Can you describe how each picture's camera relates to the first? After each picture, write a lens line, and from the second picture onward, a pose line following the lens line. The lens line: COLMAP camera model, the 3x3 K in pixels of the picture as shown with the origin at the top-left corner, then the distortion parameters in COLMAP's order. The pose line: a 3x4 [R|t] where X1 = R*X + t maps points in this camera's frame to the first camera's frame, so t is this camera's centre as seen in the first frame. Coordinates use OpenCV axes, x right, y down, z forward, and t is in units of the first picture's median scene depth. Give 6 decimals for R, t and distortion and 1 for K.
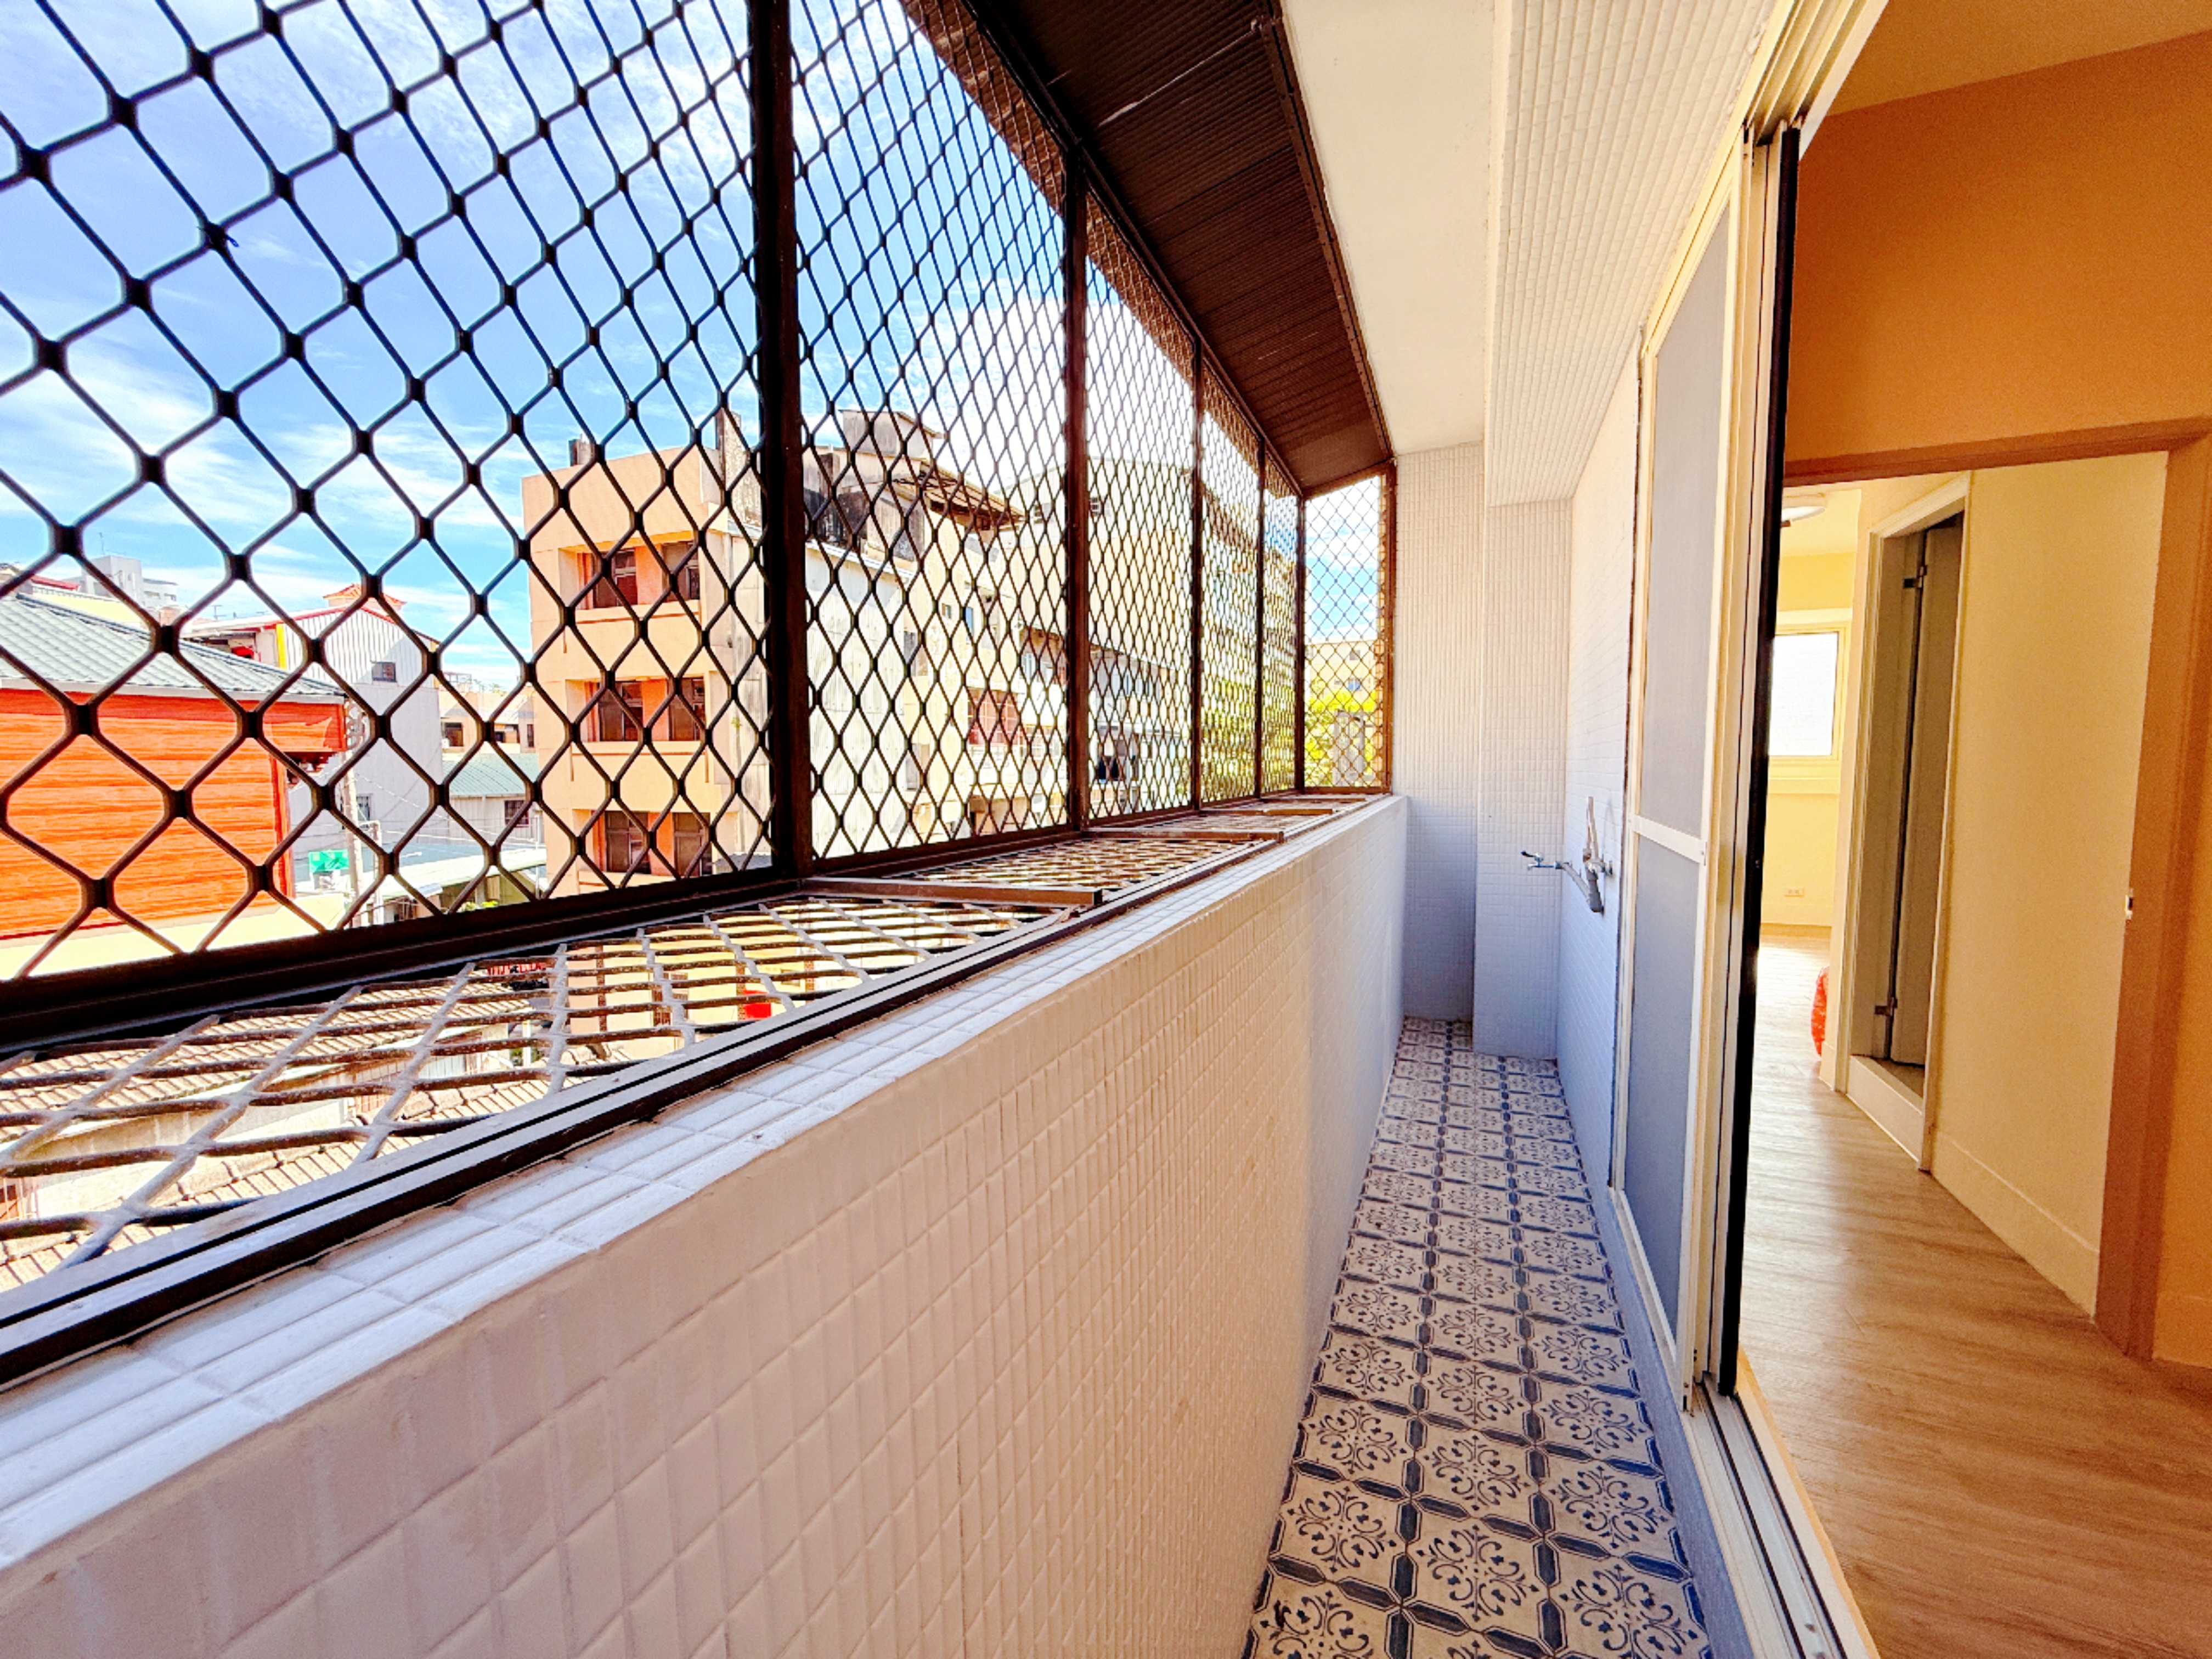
lens RADIAL K [[888.6, 0, 1104.3], [0, 888.6, 833.5], [0, 0, 1]] dist [0.007460, -0.000256]
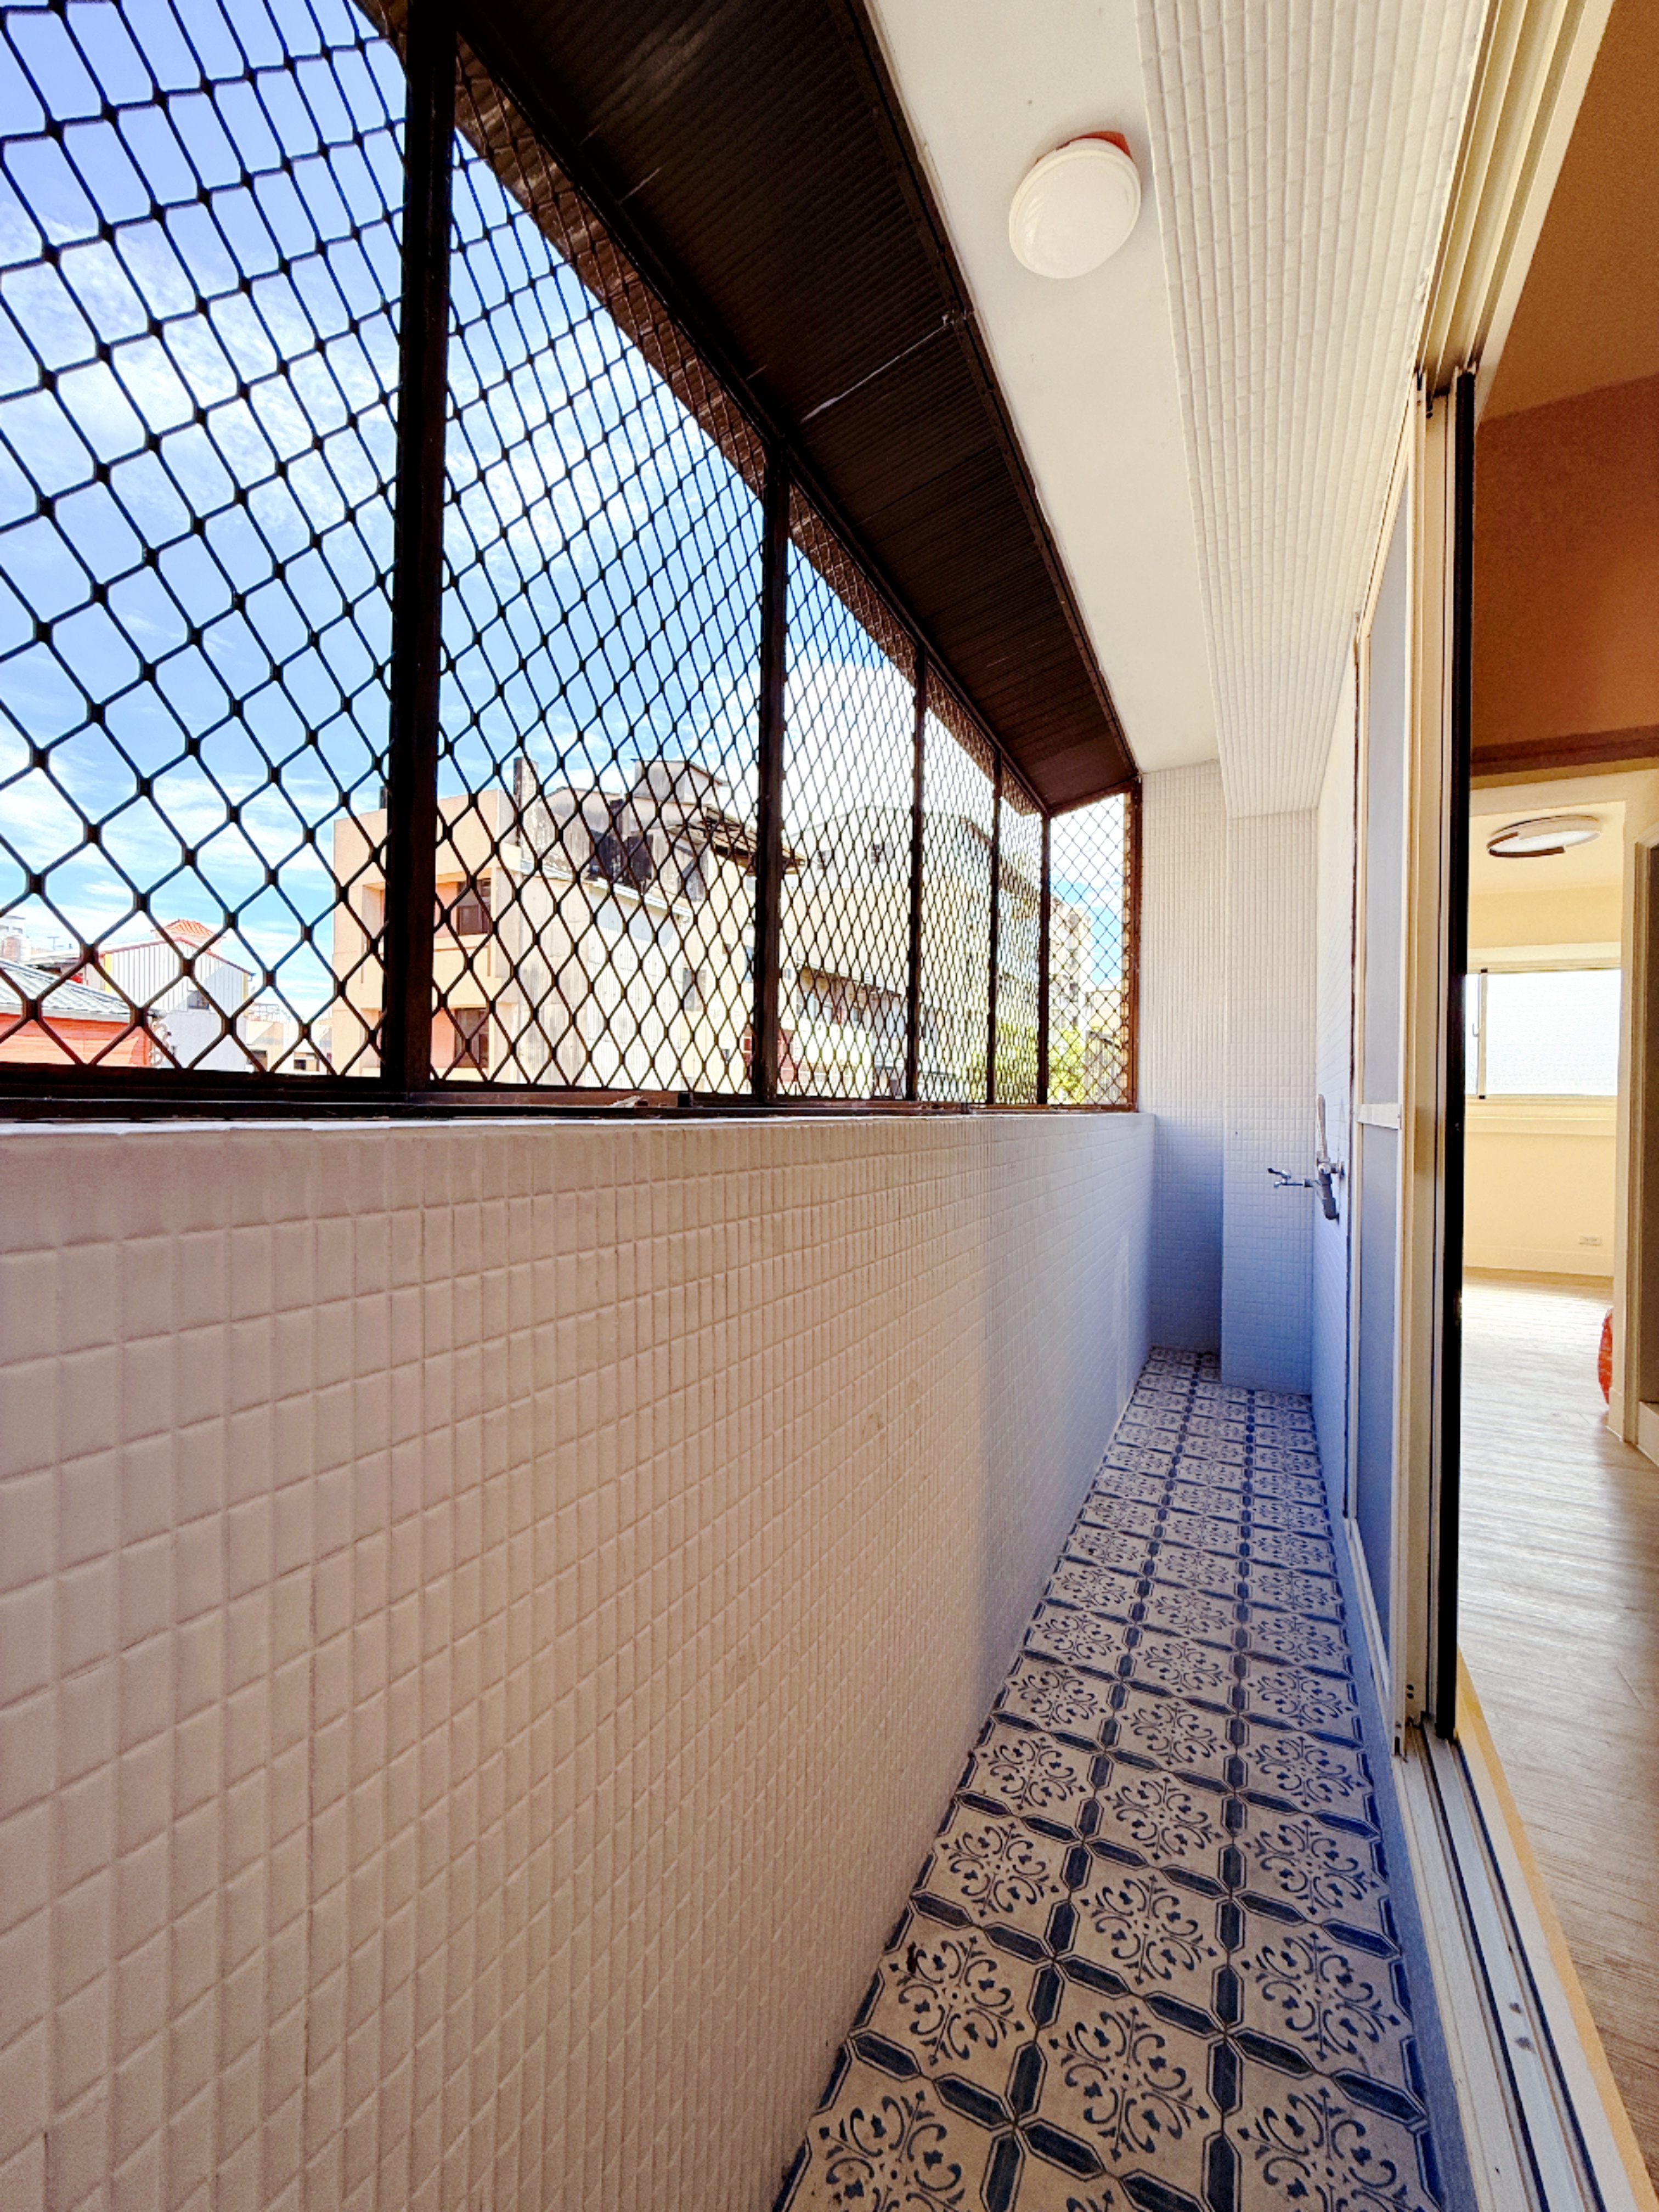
lens RADIAL K [[888.6, 0, 831.5], [0, 888.6, 1104.2], [0, 0, 1]] dist [0.007460, -0.000256]
pose [[0.997964, 0.023602, -0.059255, 0.104080], [-0.028342, 0.996353, -0.080482, 0.075382], [0.057139, 0.081998, 0.994993, 0.034140]]
